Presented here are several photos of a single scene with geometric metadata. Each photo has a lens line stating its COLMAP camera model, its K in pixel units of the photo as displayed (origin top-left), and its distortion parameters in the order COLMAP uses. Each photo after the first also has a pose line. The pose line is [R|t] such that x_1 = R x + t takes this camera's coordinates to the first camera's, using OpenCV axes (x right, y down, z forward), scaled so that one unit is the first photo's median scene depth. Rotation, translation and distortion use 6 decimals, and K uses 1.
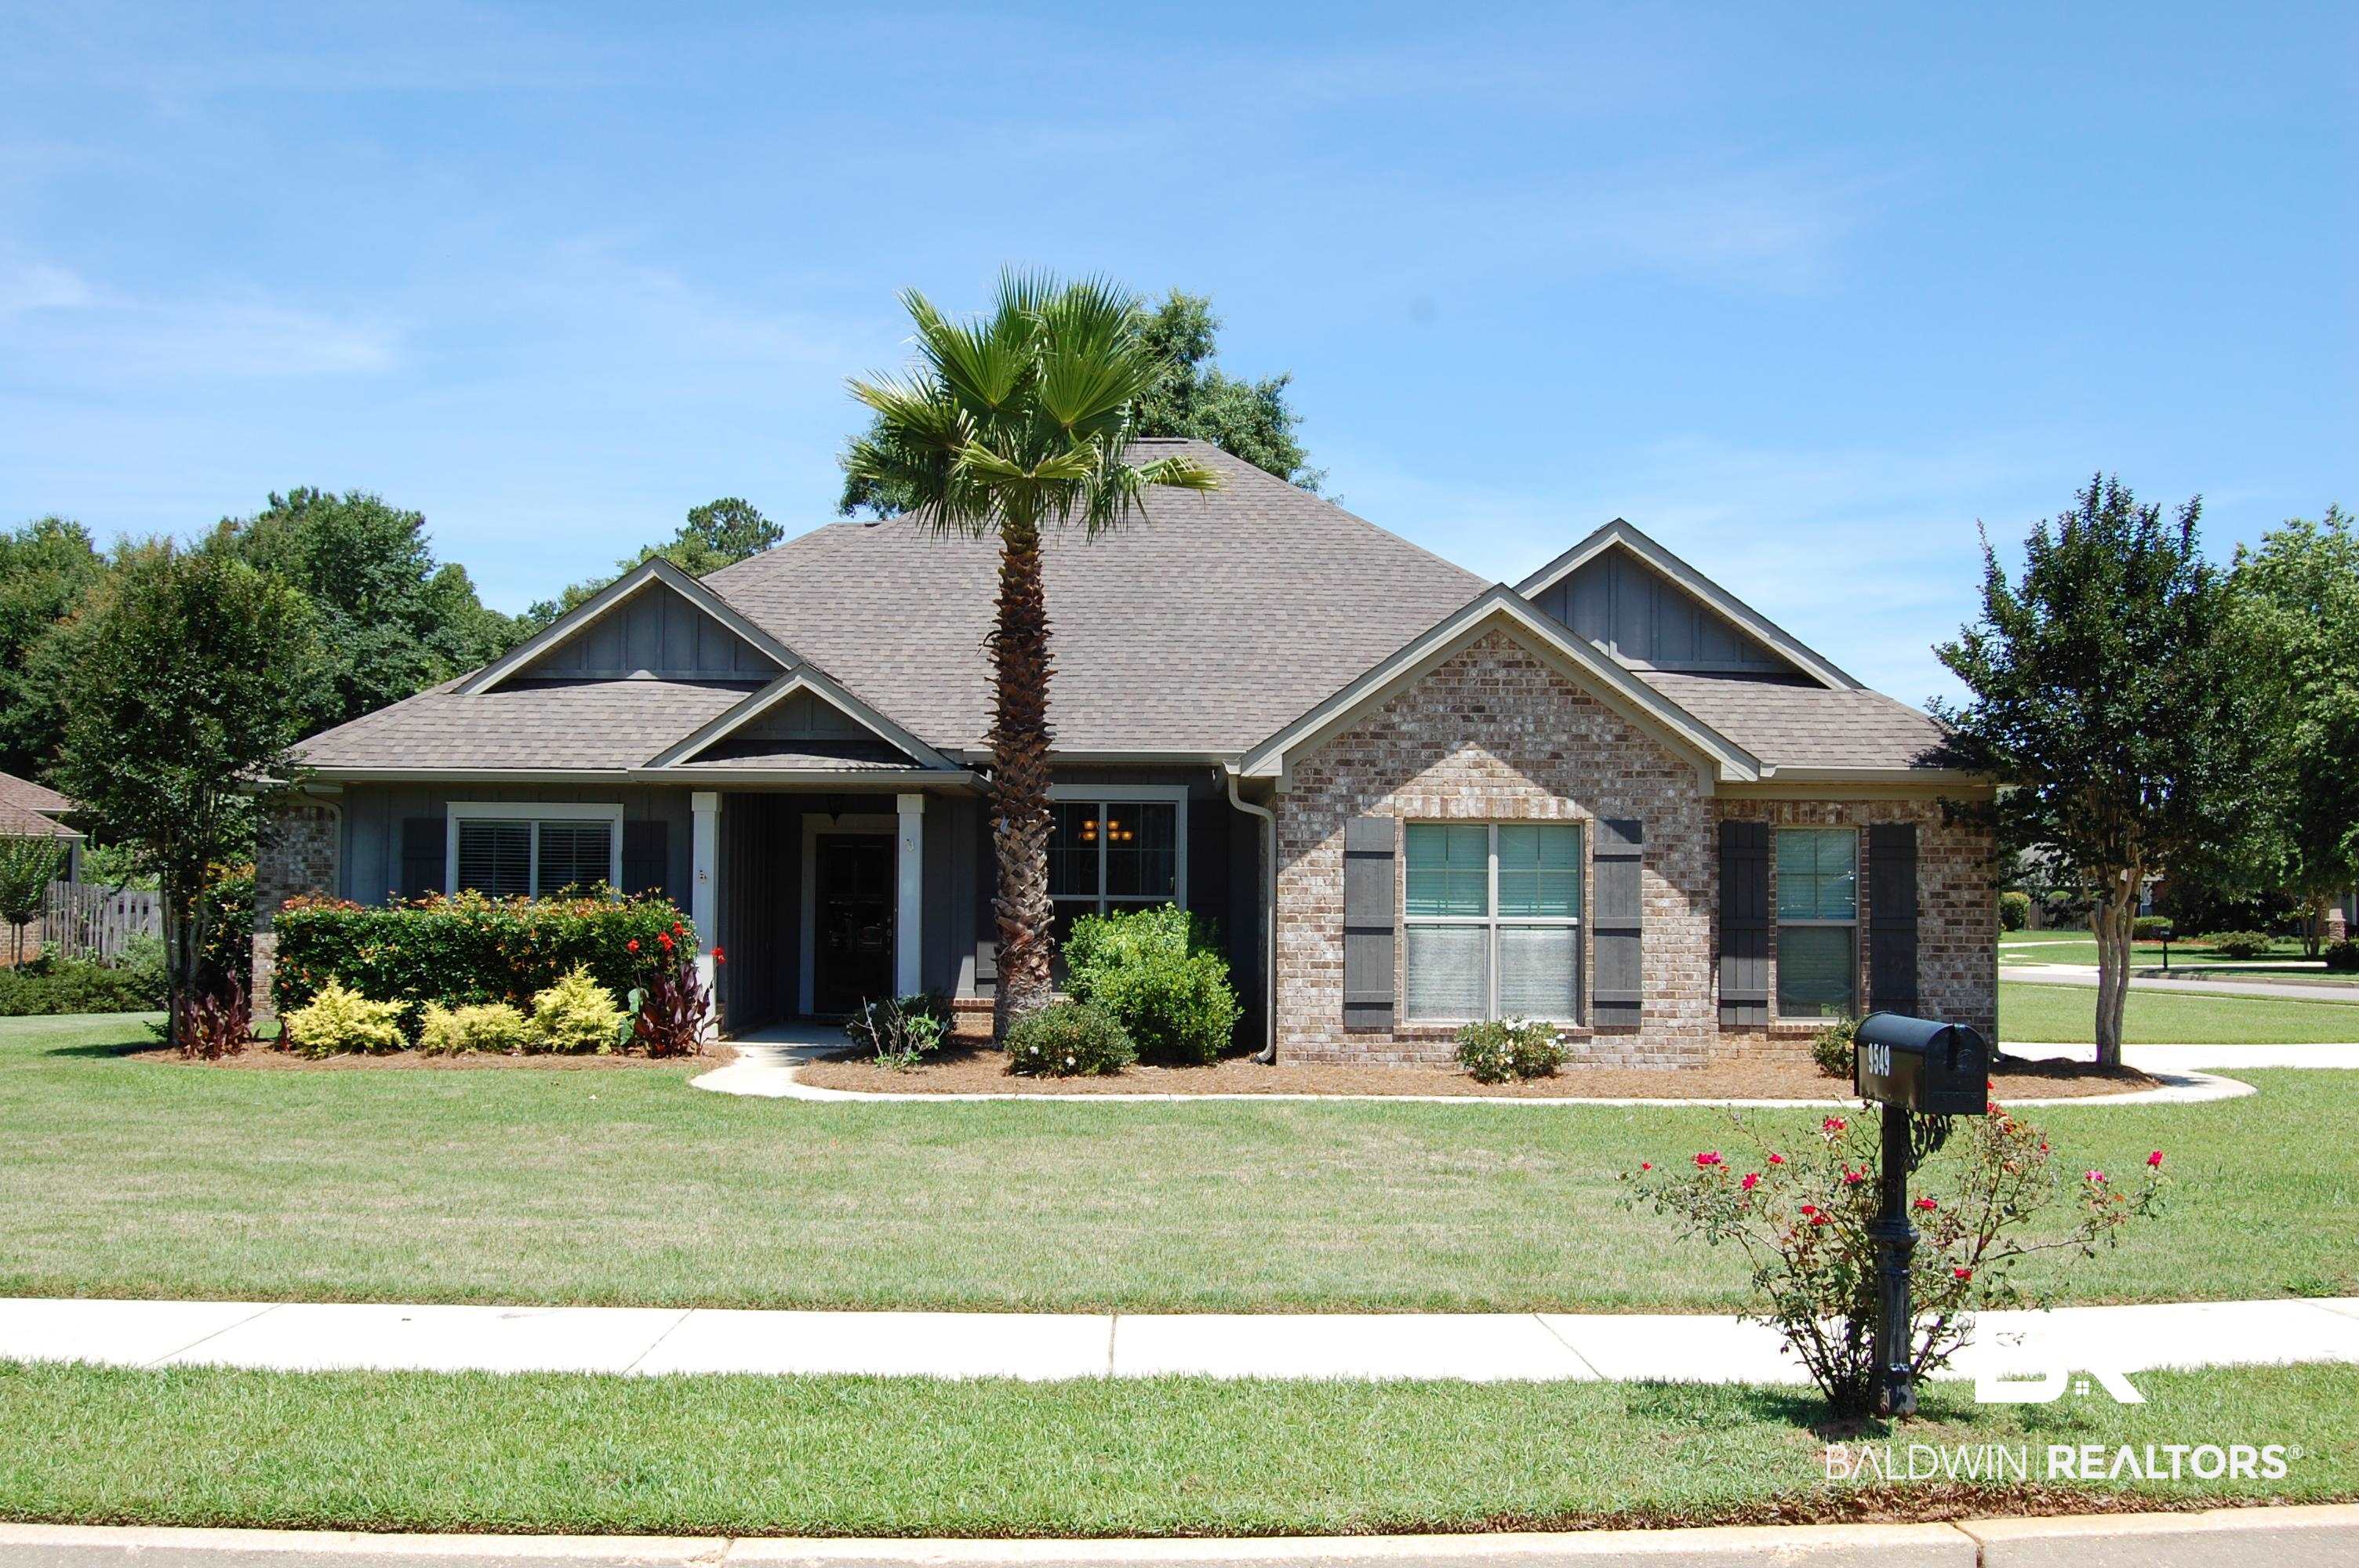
lens RADIAL K [[2268.1, 0, 1195.0], [0, 2268.1, 779.2], [0, 0, 1]] dist [-0.059879, 0.000000]
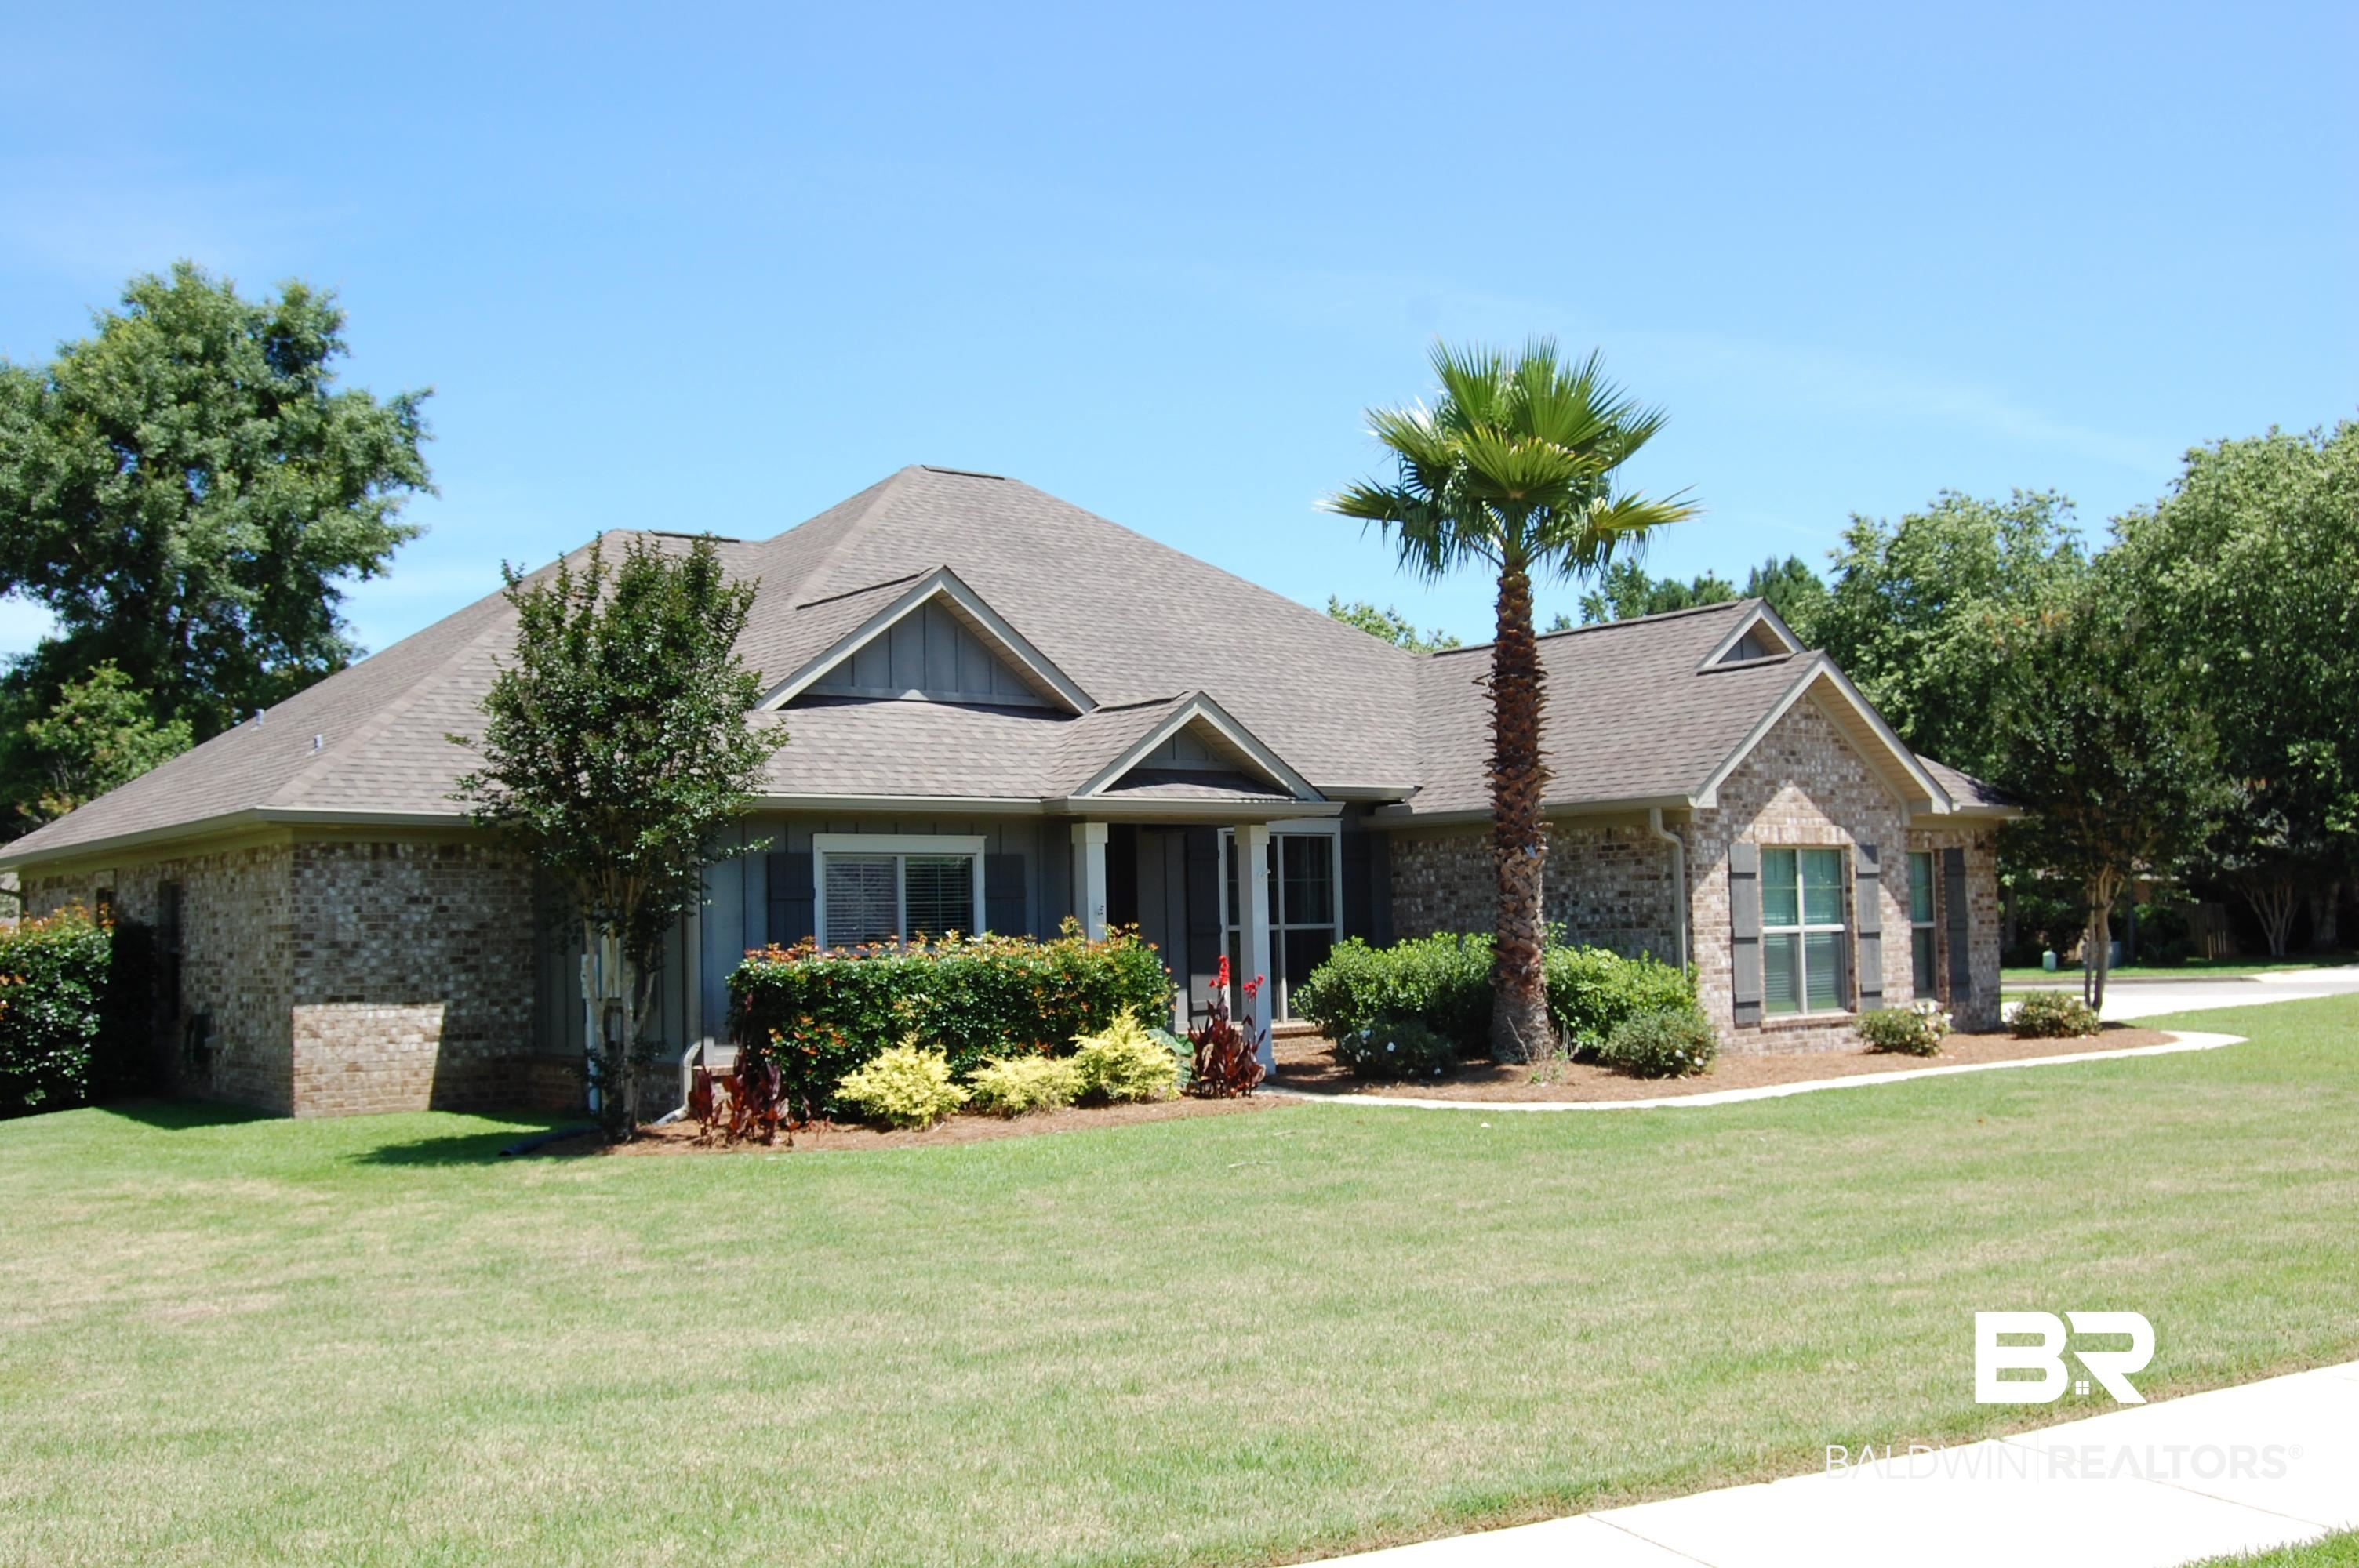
lens RADIAL K [[2268.1, 0, 1180.7], [0, 2268.1, 785.5], [0, 0, 1]] dist [-0.059879, 0.000000]
pose [[0.787250, 0.011710, 0.616523, -0.868741], [-0.000638, 0.999835, -0.018175, 0.008190], [-0.616634, 0.013915, 0.787127, 0.258637]]
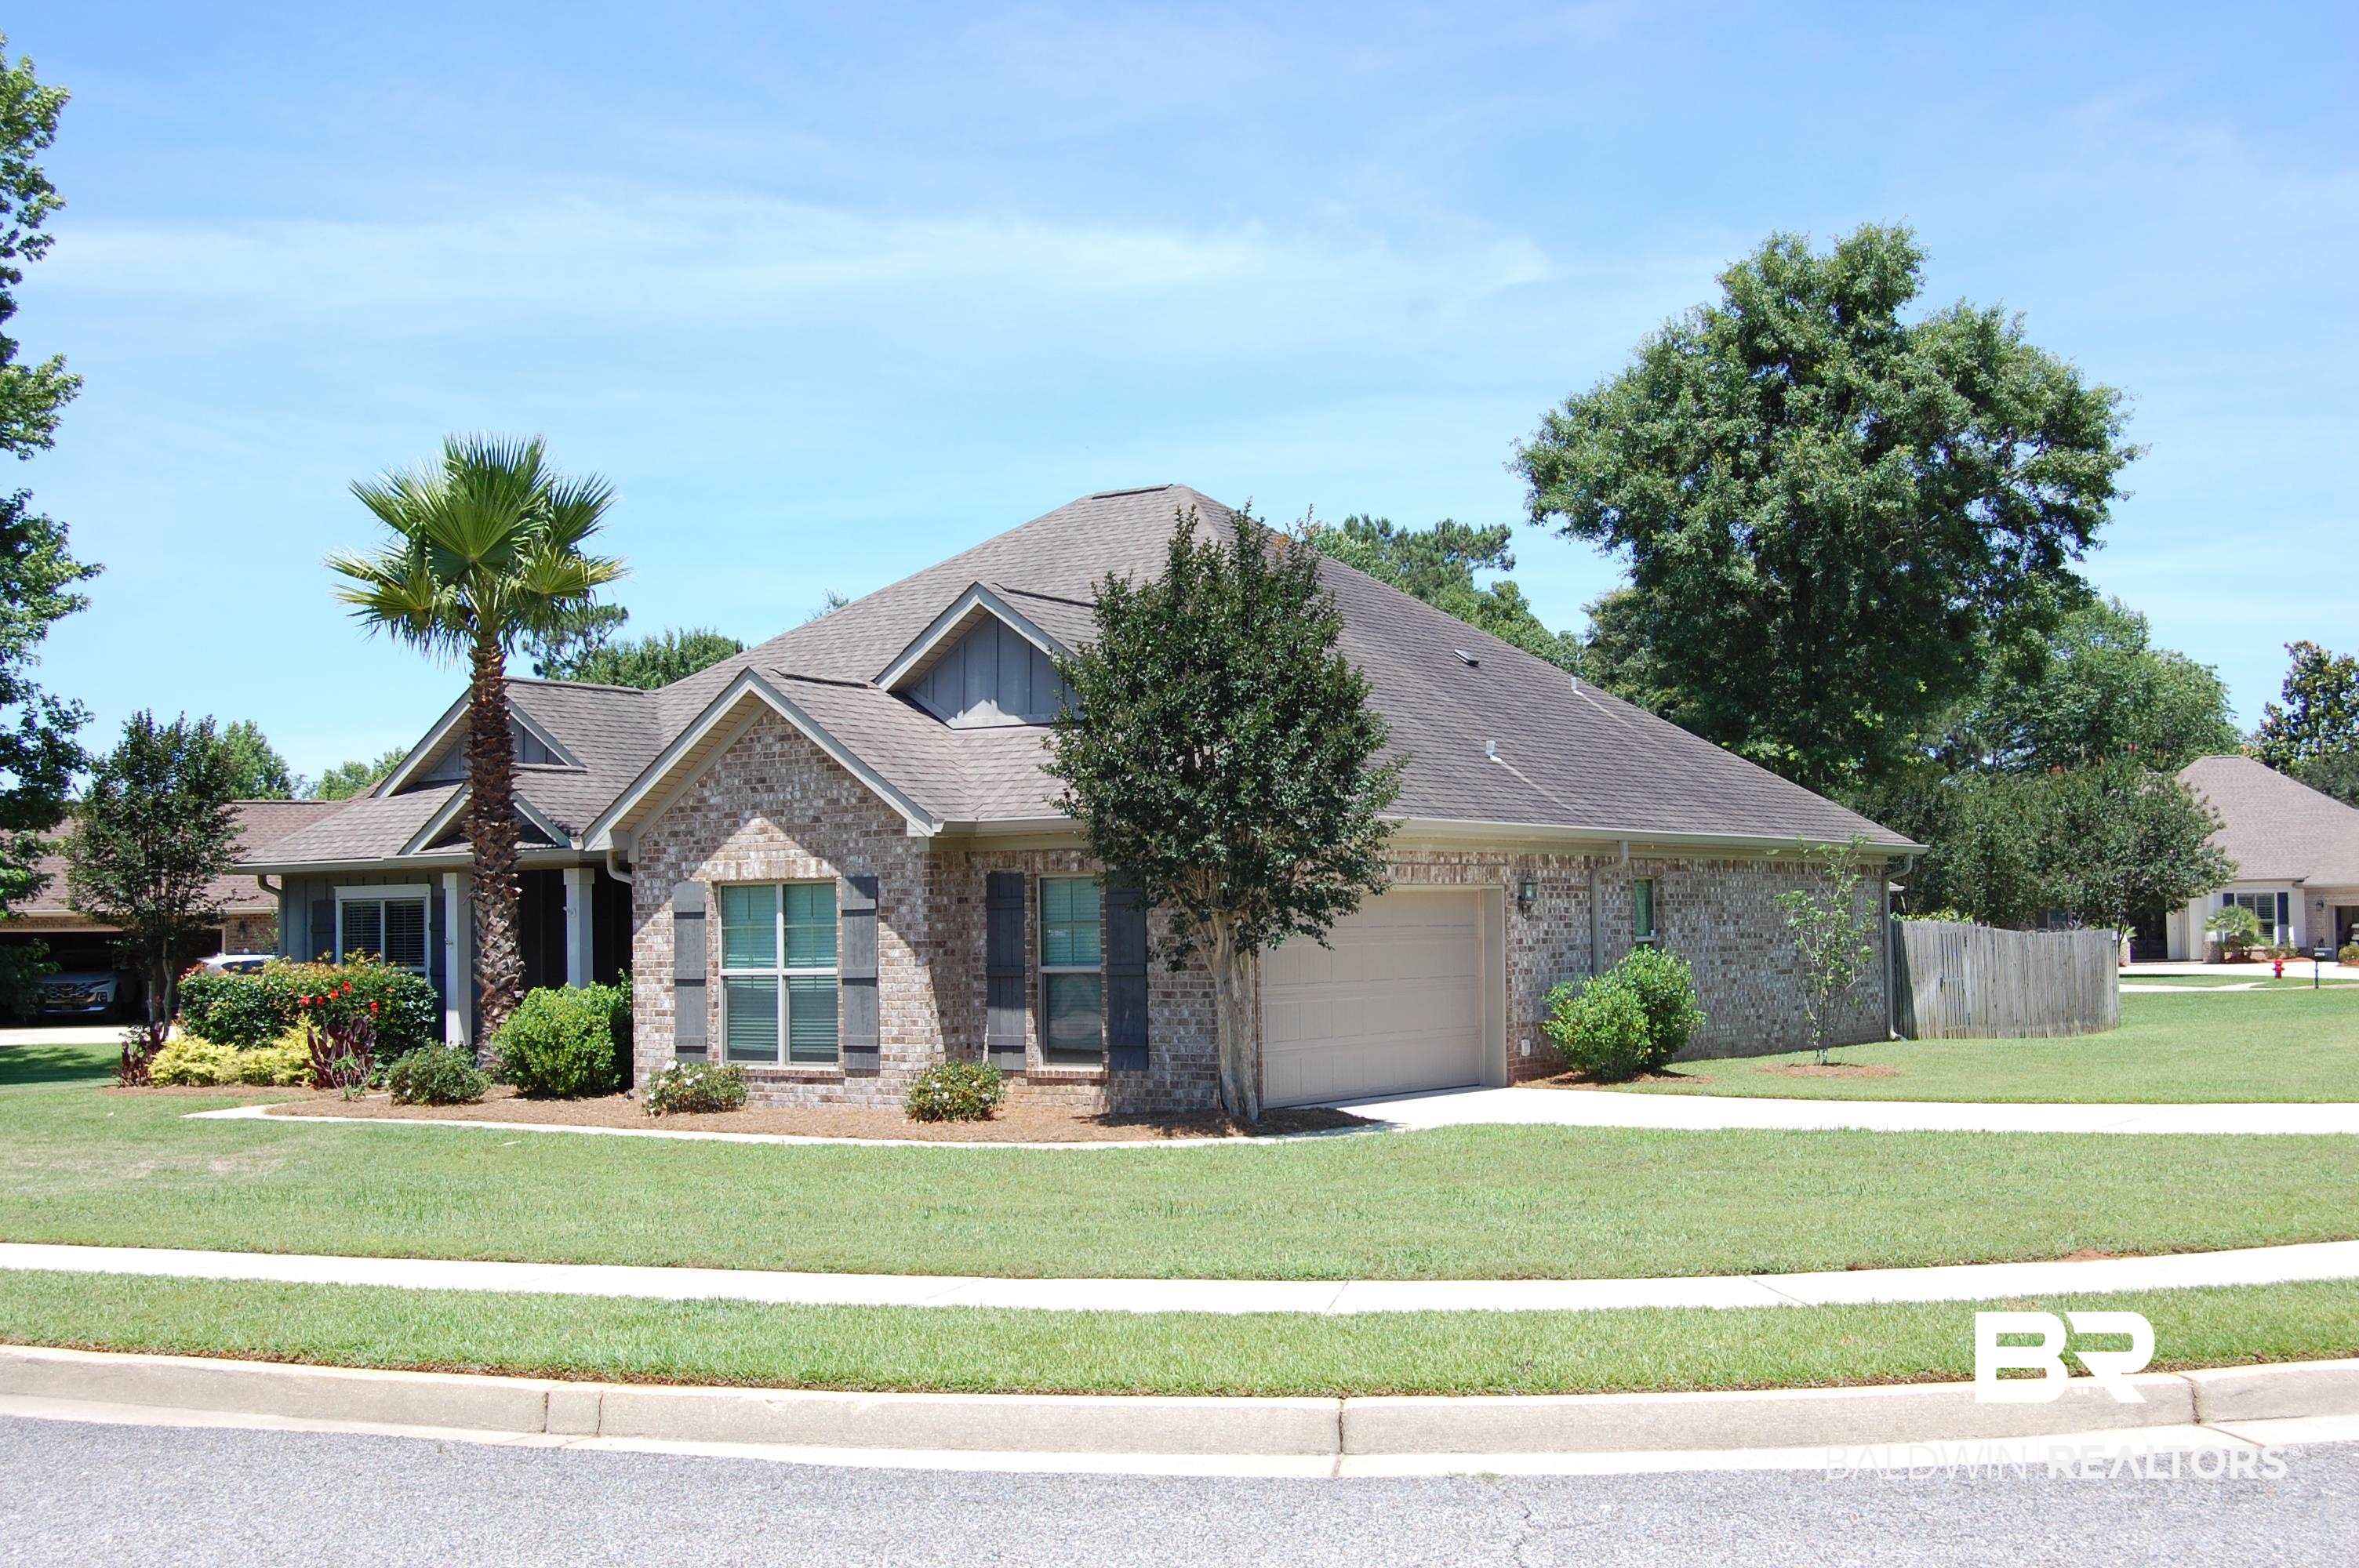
lens RADIAL K [[2675.5, 0, 1175.6], [0, 2675.5, 789.1], [0, 0, 1]] dist [-0.024907, 0.000000]
pose [[0.826875, -0.052087, -0.559968, 1.021400], [0.052350, 0.998507, -0.015577, 0.004037], [0.559943, -0.016435, 0.828368, 0.034238]]
